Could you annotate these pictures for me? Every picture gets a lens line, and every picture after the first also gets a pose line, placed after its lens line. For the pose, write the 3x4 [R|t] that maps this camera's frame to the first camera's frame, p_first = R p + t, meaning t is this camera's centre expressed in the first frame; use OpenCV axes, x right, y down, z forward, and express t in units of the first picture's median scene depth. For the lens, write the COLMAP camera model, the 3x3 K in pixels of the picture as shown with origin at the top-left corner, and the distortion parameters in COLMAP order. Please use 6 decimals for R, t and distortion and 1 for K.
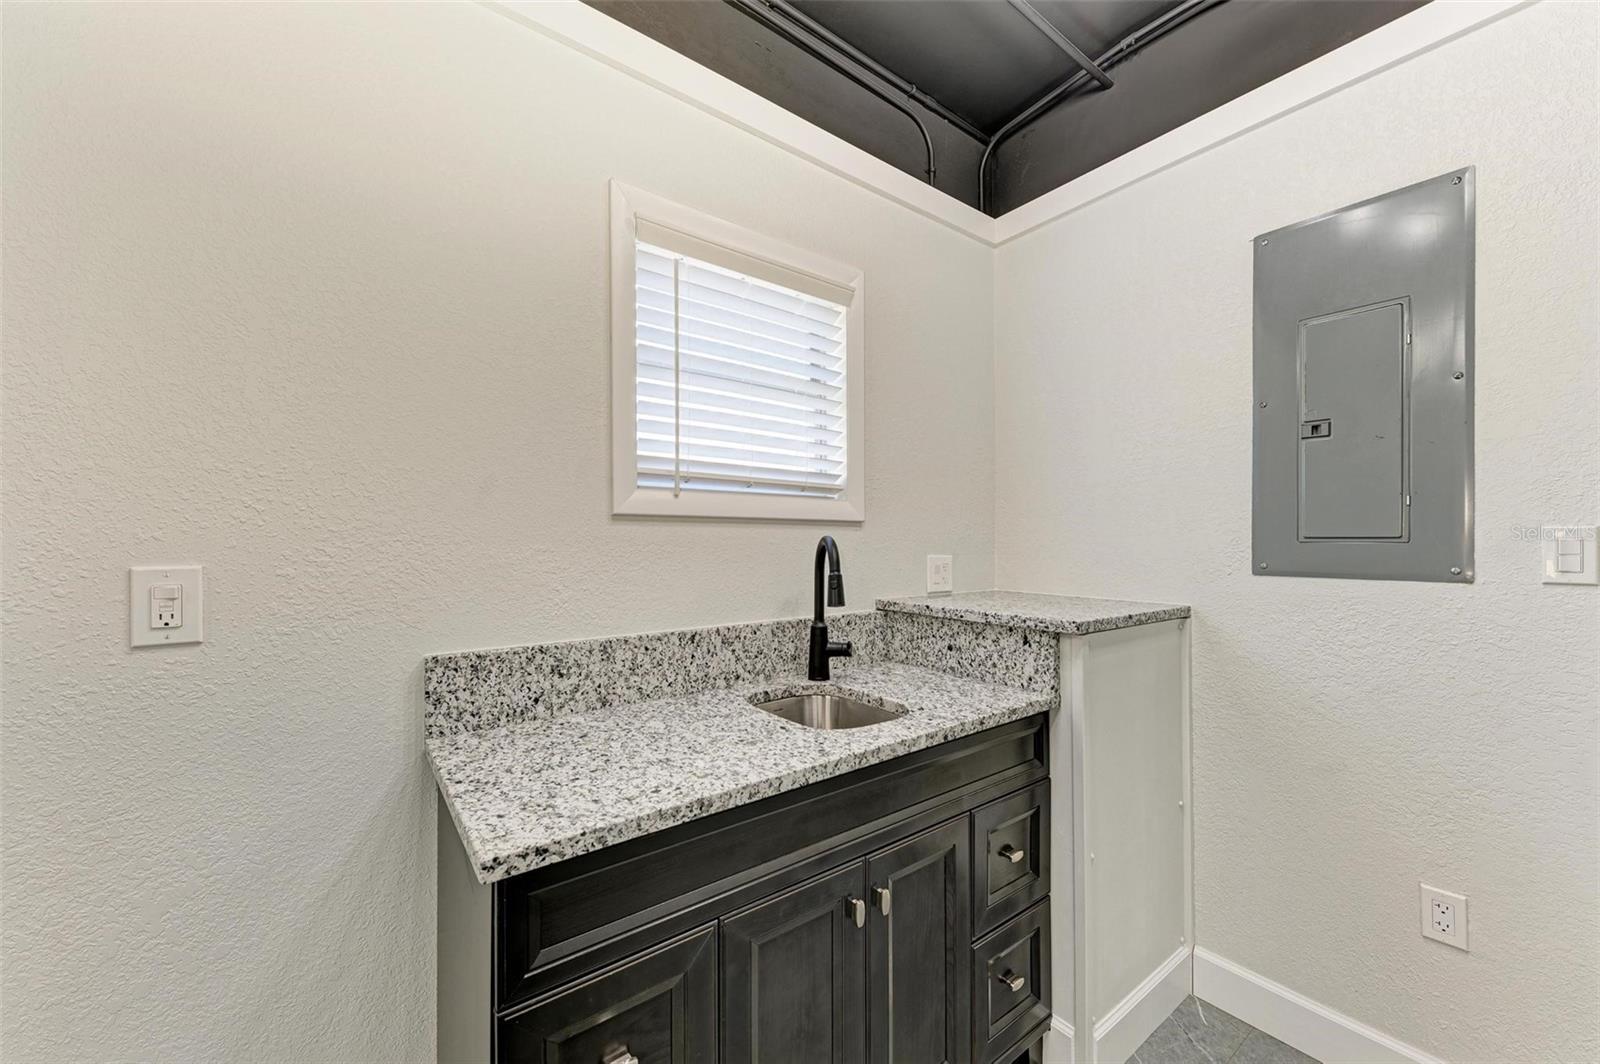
lens RADIAL K [[603.0, 0, 796.5], [0, 603.0, 544.6], [0, 0, 1]] dist [0.025402, -0.009123]
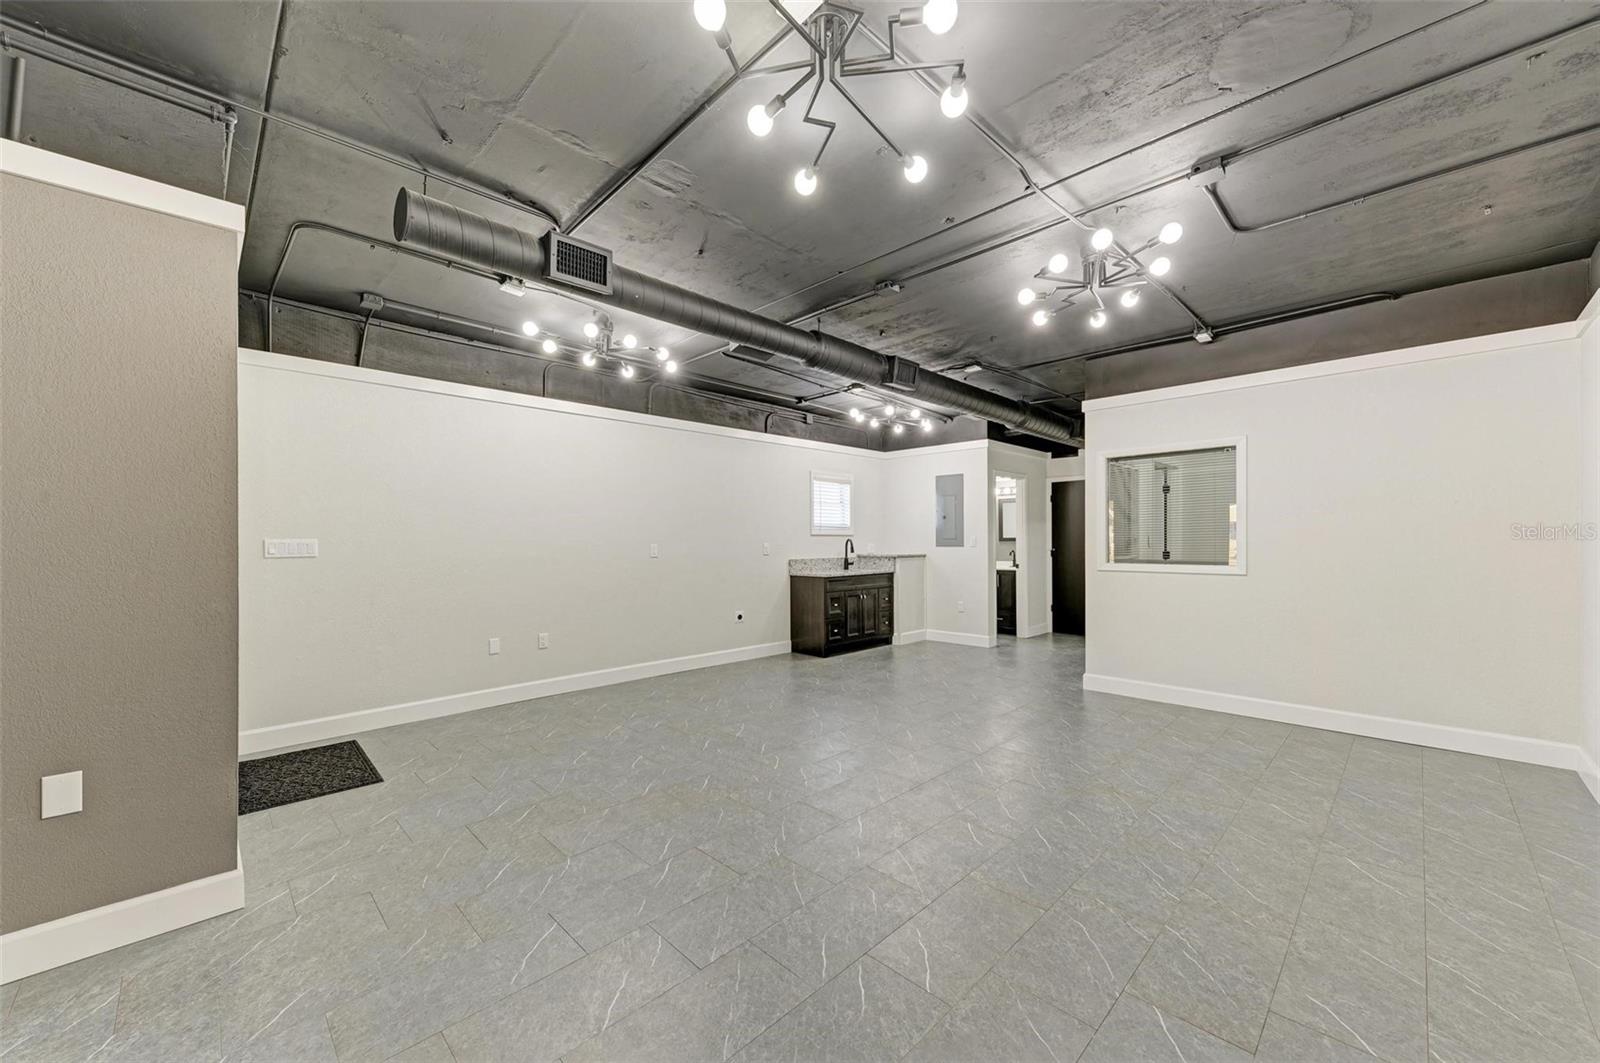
lens RADIAL K [[625.9, 0, 803.5], [0, 625.9, 540.6], [0, 0, 1]] dist [-0.001142, -0.000187]
pose [[0.984695, -0.005324, 0.174204, -1.191404], [0.006921, 0.999939, -0.008561, 0.042393], [-0.174148, 0.009636, 0.984672, -3.887385]]
